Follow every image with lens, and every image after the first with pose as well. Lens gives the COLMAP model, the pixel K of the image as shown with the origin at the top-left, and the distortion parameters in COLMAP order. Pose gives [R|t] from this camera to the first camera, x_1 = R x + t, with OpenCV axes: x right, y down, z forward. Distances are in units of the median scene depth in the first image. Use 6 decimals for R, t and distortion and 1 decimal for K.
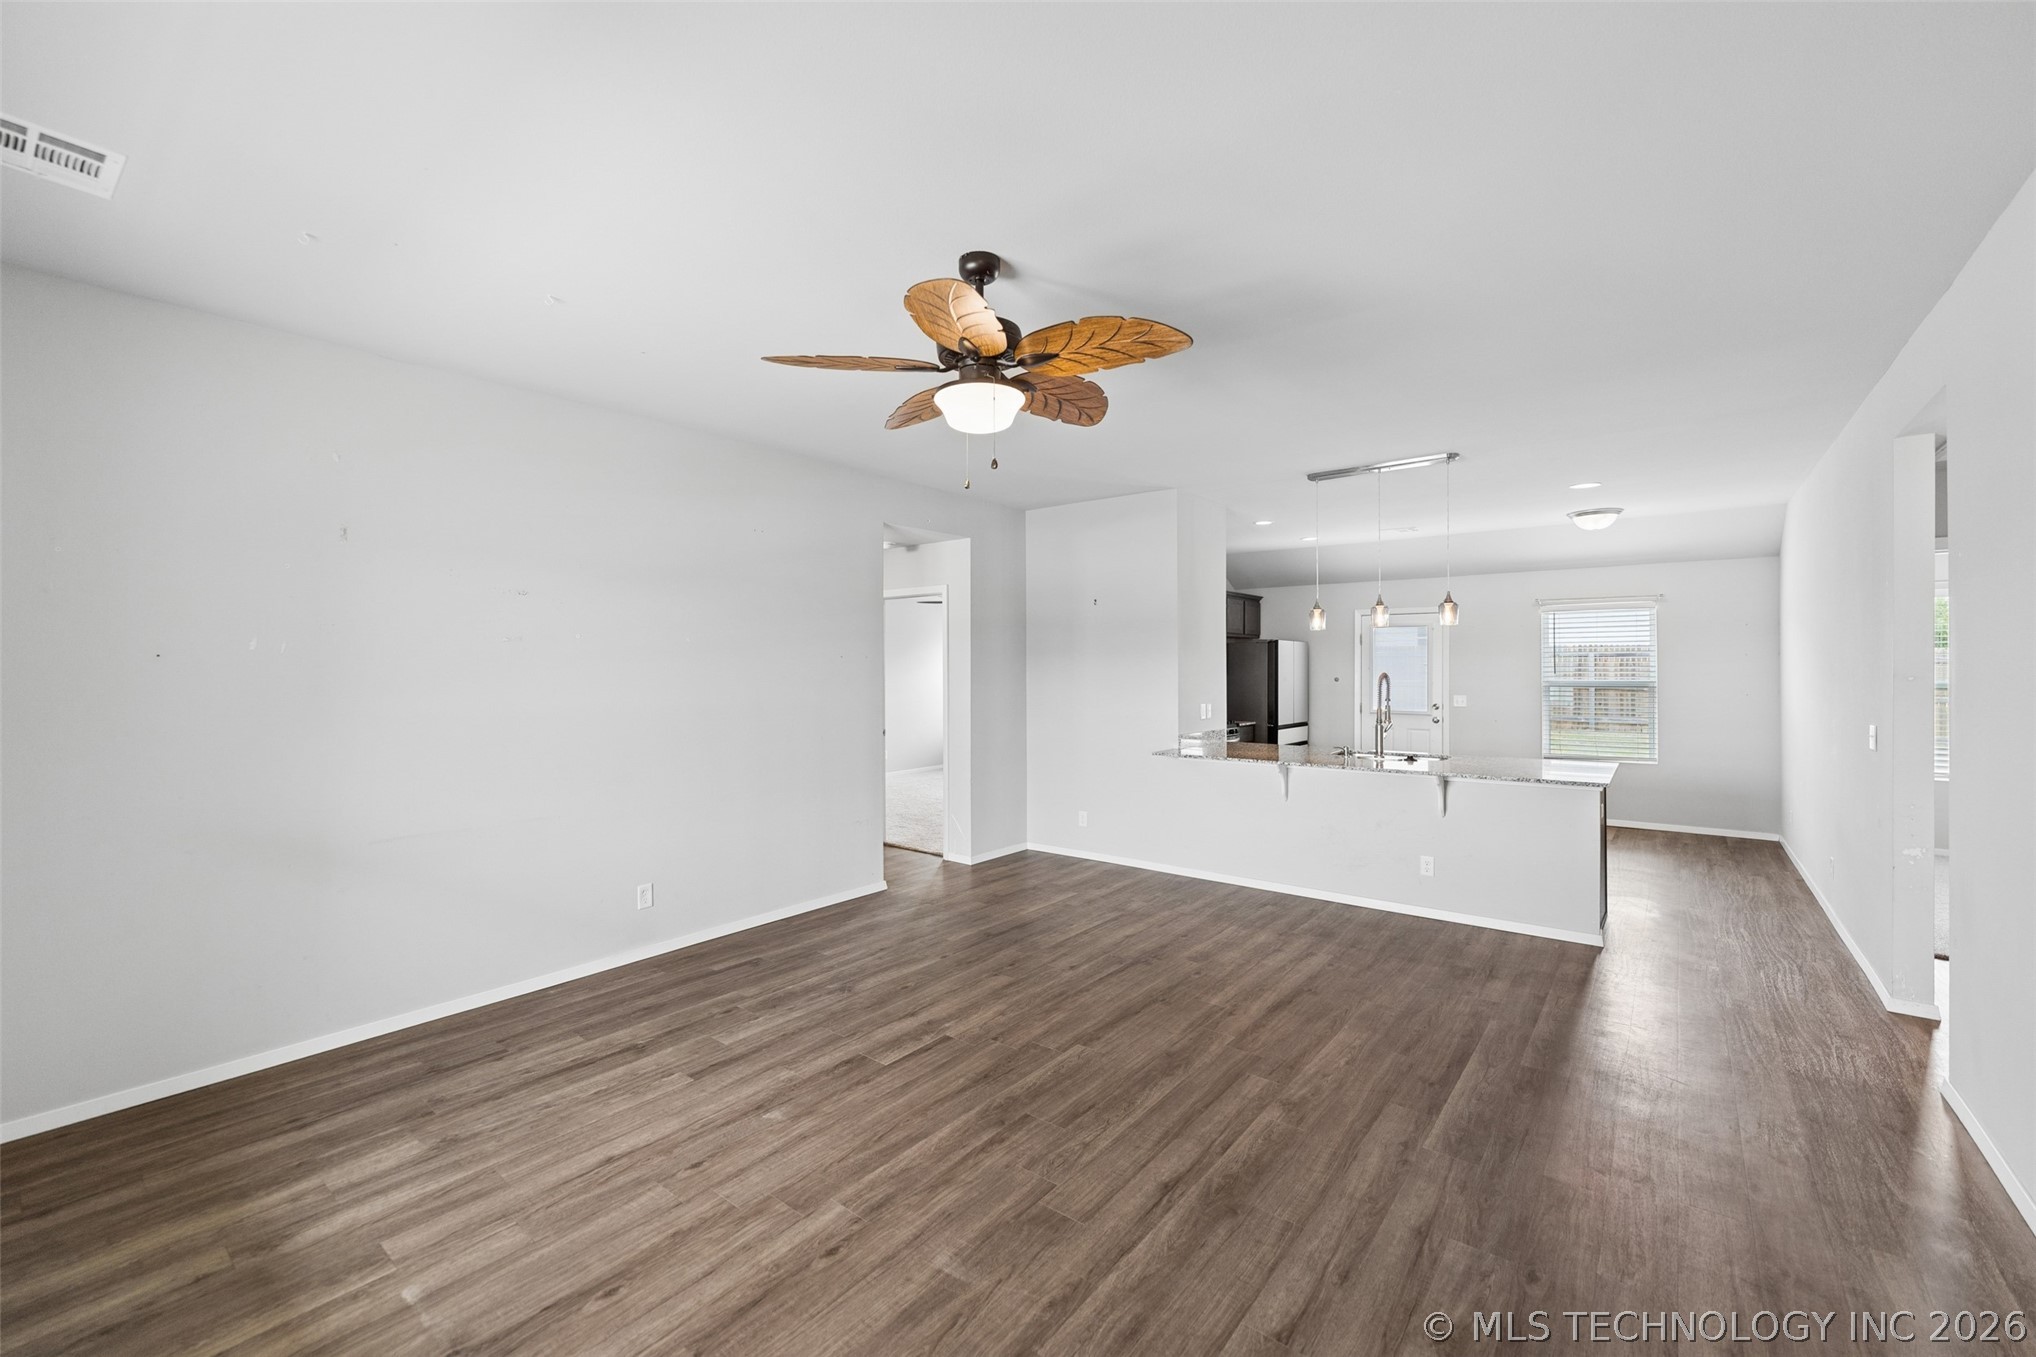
lens RADIAL K [[841.4, 0, 995.8], [0, 841.4, 659.7], [0, 0, 1]] dist [0.000963, 0.000086]
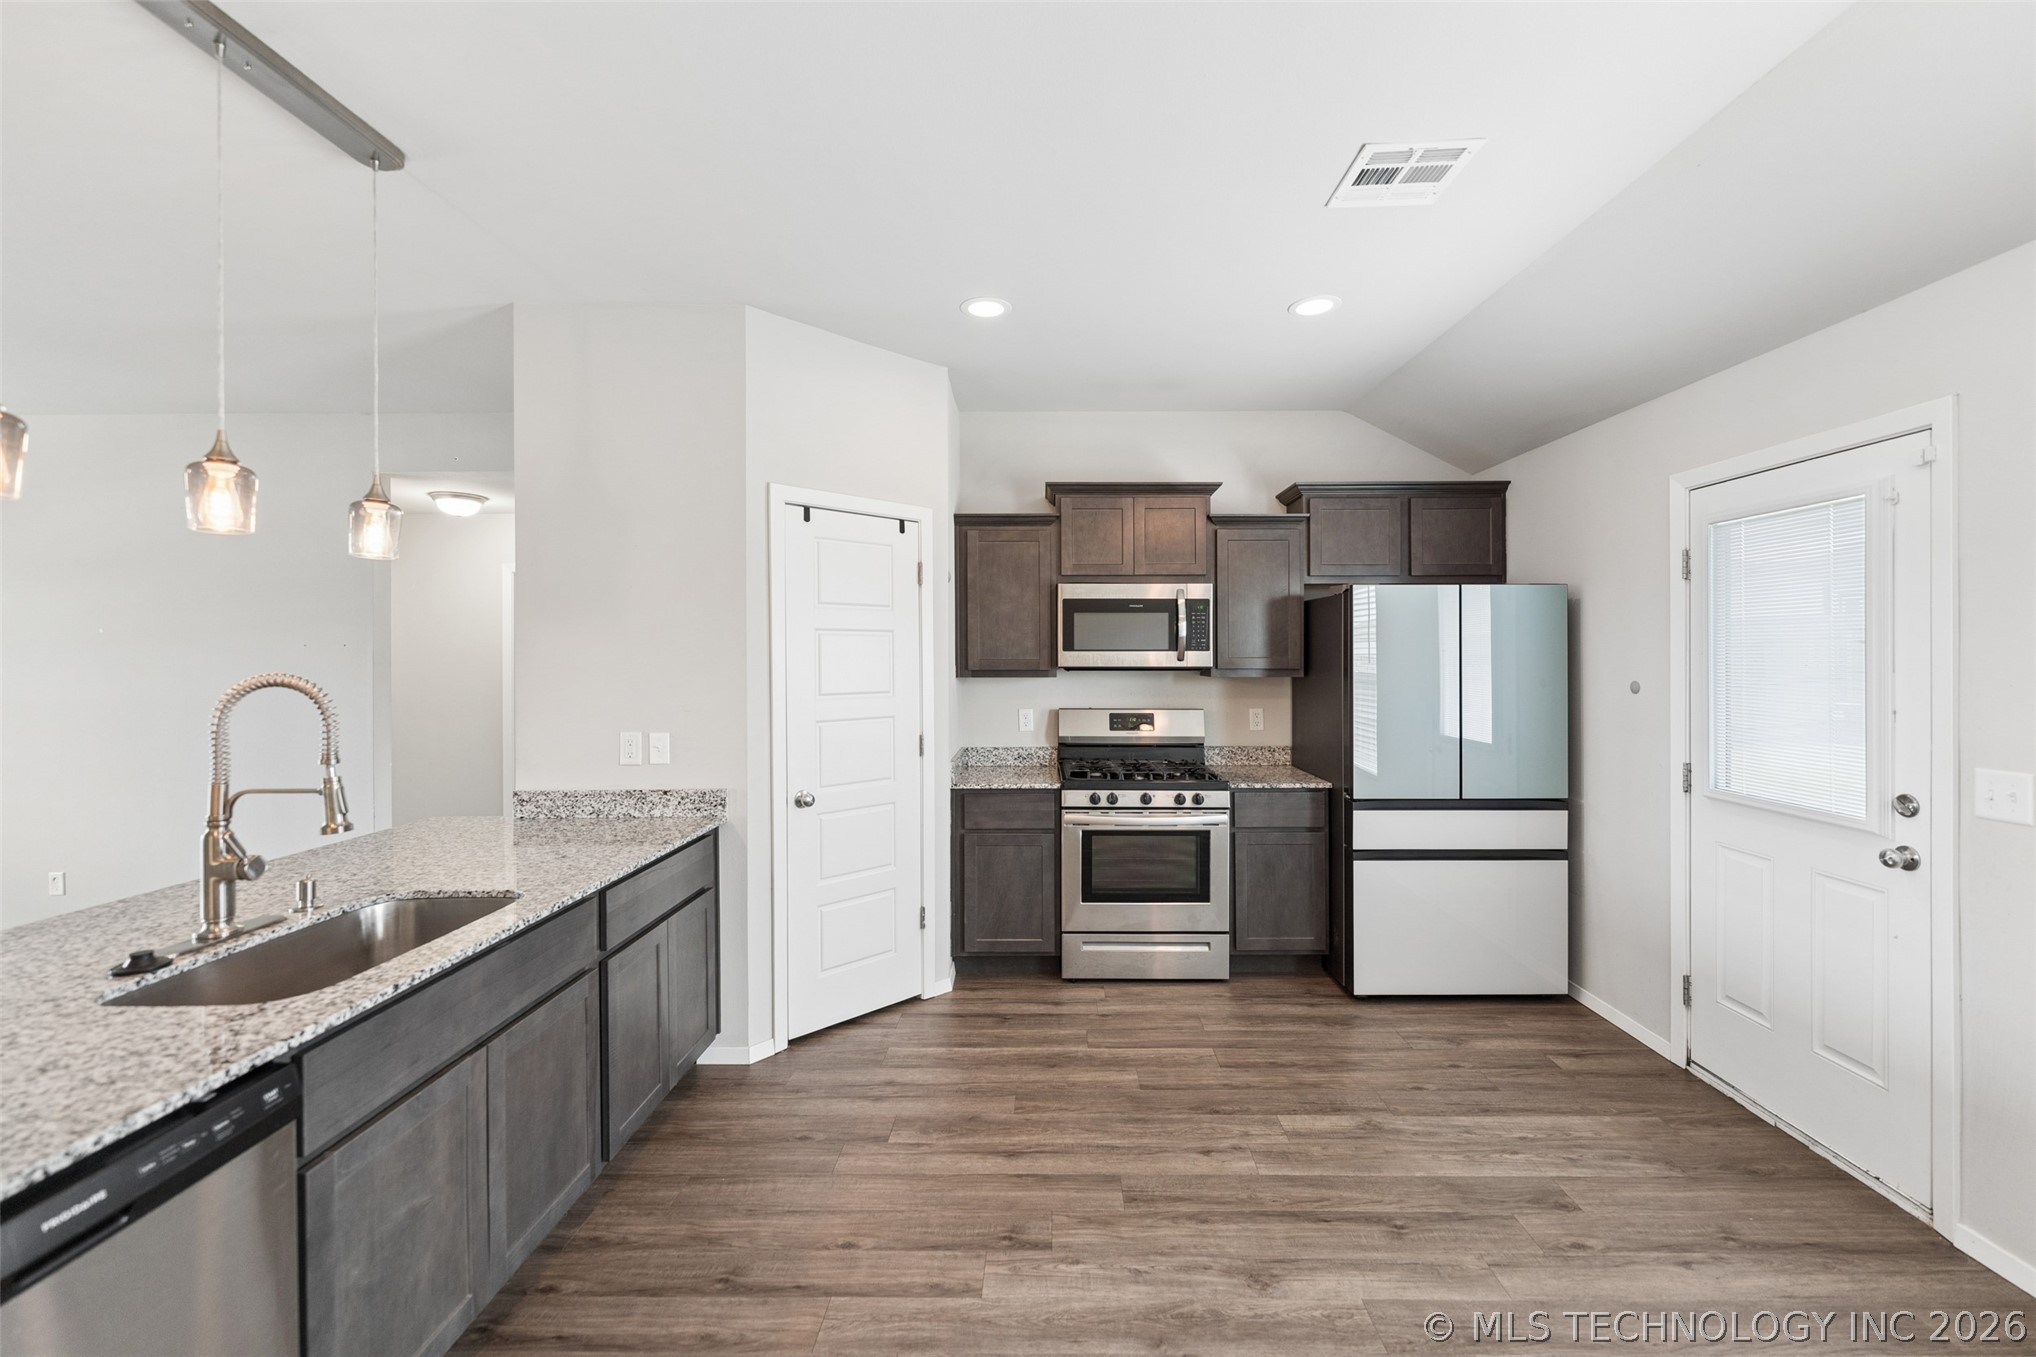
lens RADIAL K [[832.2, 0, 1042.4], [0, 832.2, 657.2], [0, 0, 1]] dist [-0.000650, -0.000133]
pose [[0.629668, -0.001935, -0.776862, 0.623950], [0.010458, 0.999927, 0.005985, 0.007986], [0.776794, -0.011893, 0.629642, 0.722769]]
